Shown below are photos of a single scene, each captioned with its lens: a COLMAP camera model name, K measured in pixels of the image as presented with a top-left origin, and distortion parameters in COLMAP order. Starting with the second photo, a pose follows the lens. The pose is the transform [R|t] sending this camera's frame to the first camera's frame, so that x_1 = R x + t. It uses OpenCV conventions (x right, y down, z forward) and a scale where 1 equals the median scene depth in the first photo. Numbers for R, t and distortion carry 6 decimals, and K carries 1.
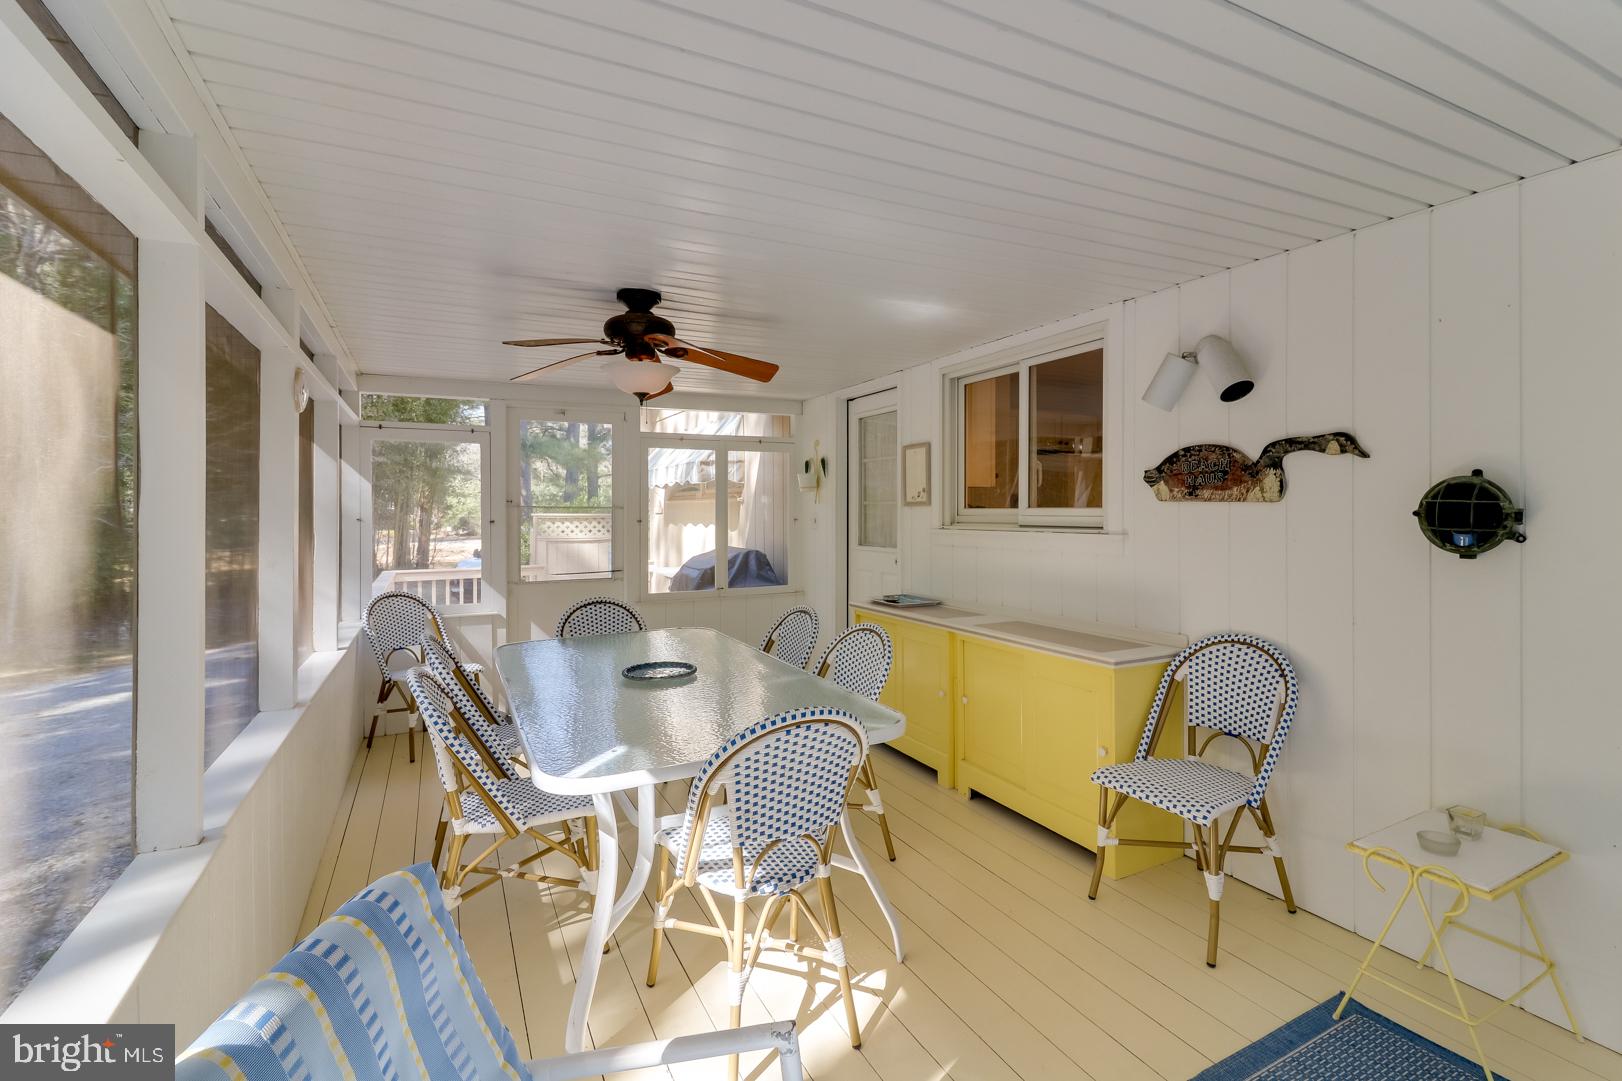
lens RADIAL K [[747.3, 0, 828.1], [0, 747.3, 511.0], [0, 0, 1]] dist [0.001115, 0.000084]
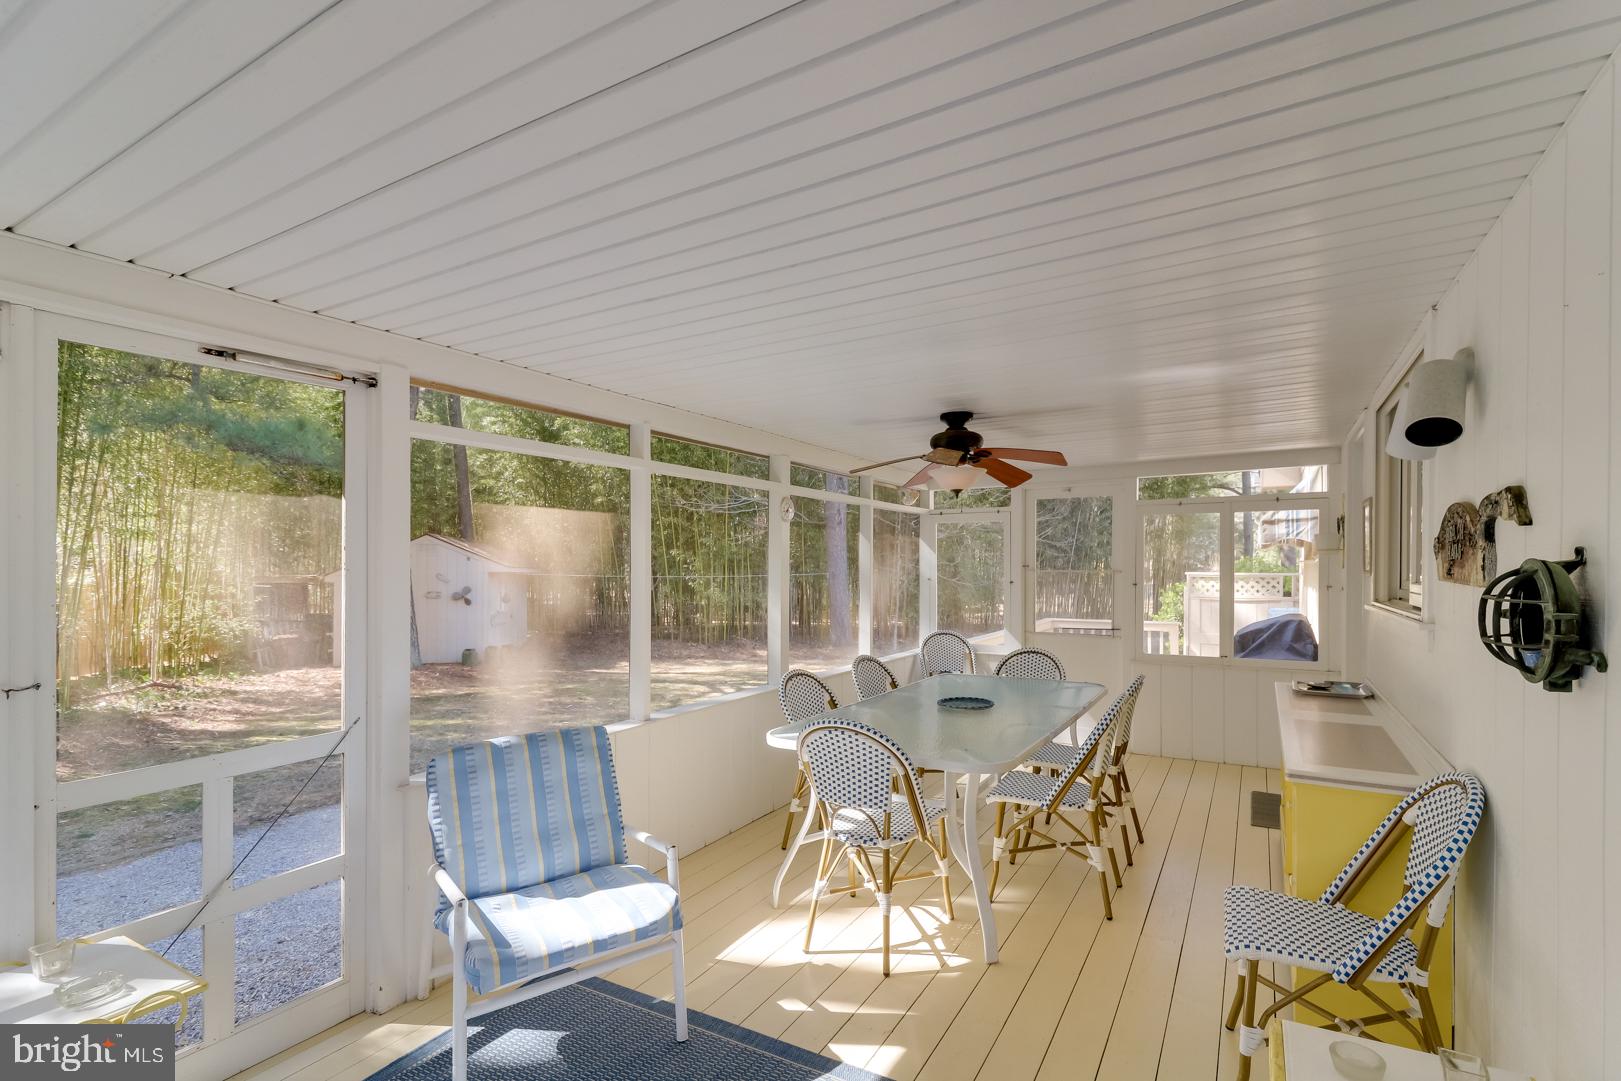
lens RADIAL K [[743.4, 0, 842.5], [0, 743.4, 562.3], [0, 0, 1]] dist [0.000185, -0.000010]
pose [[0.547443, 0.001286, -0.836842, 0.745202], [-0.004039, 0.999991, -0.001105, -0.028405], [0.836833, 0.003985, 0.547444, 0.116718]]
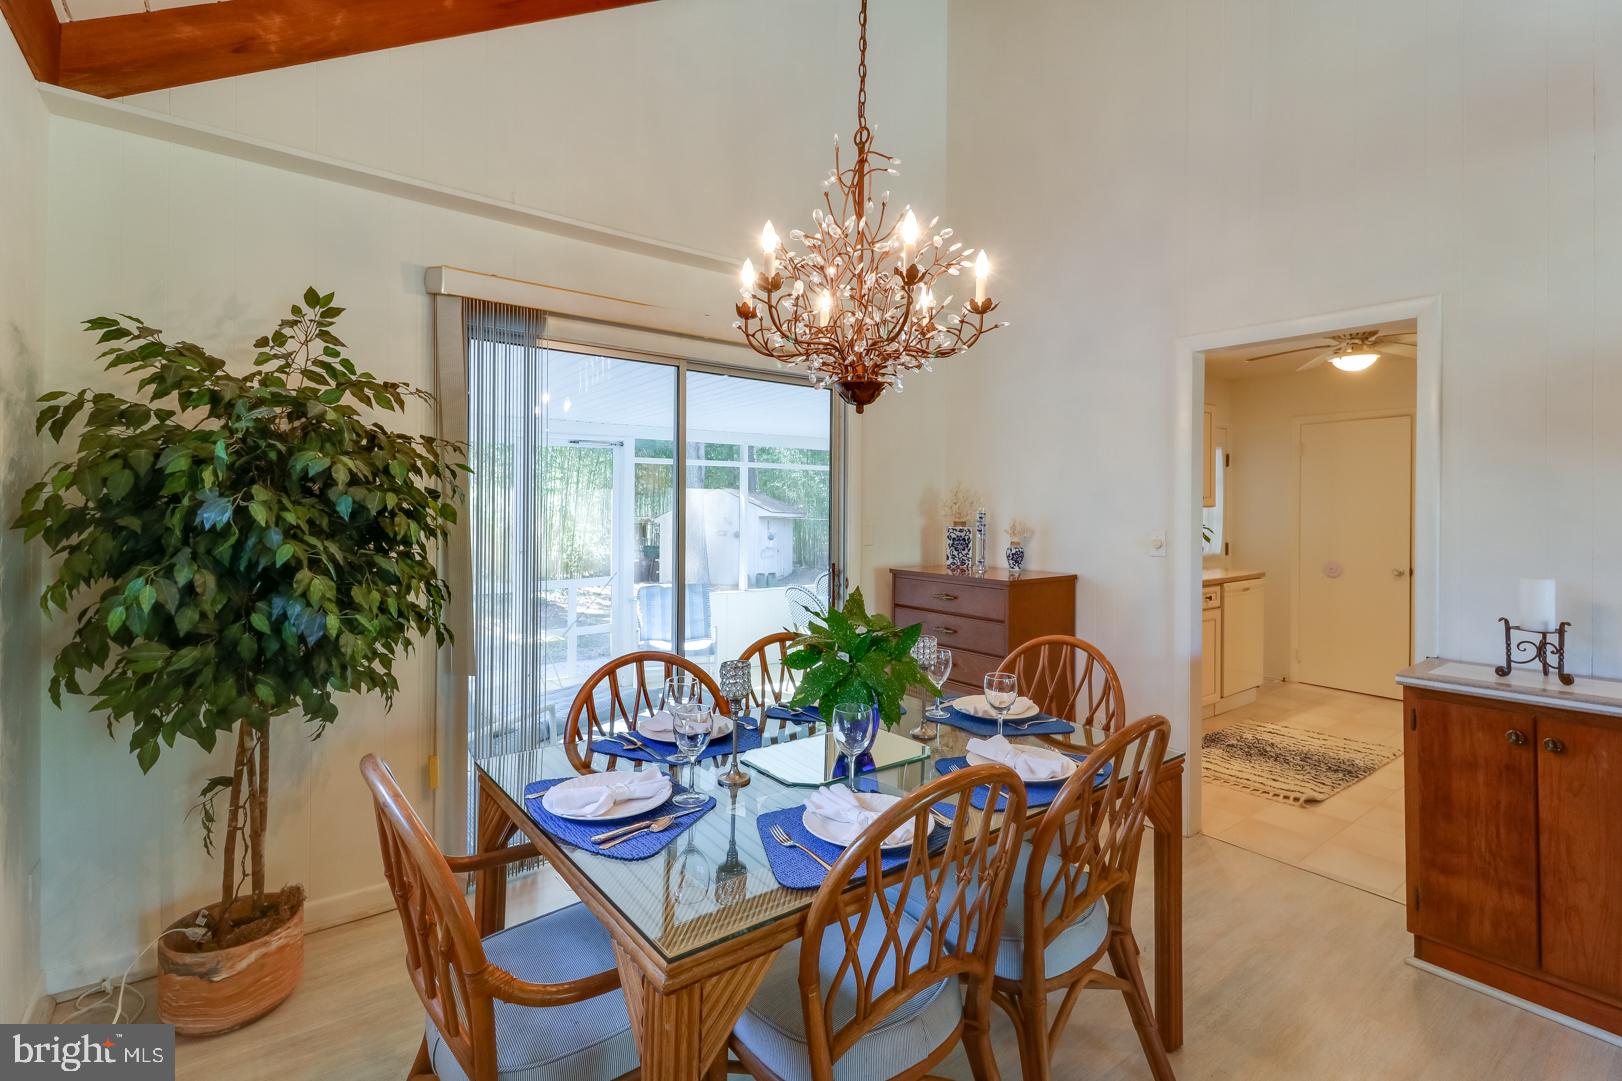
lens RADIAL K [[747.3, 0, 828.1], [0, 747.3, 511.0], [0, 0, 1]] dist [0.001115, 0.000084]
pose [[0.176516, 0.005329, -0.984283, 1.994862], [-0.011383, 0.999930, 0.003372, -0.041922], [0.984232, 0.010609, 0.176564, 0.331361]]
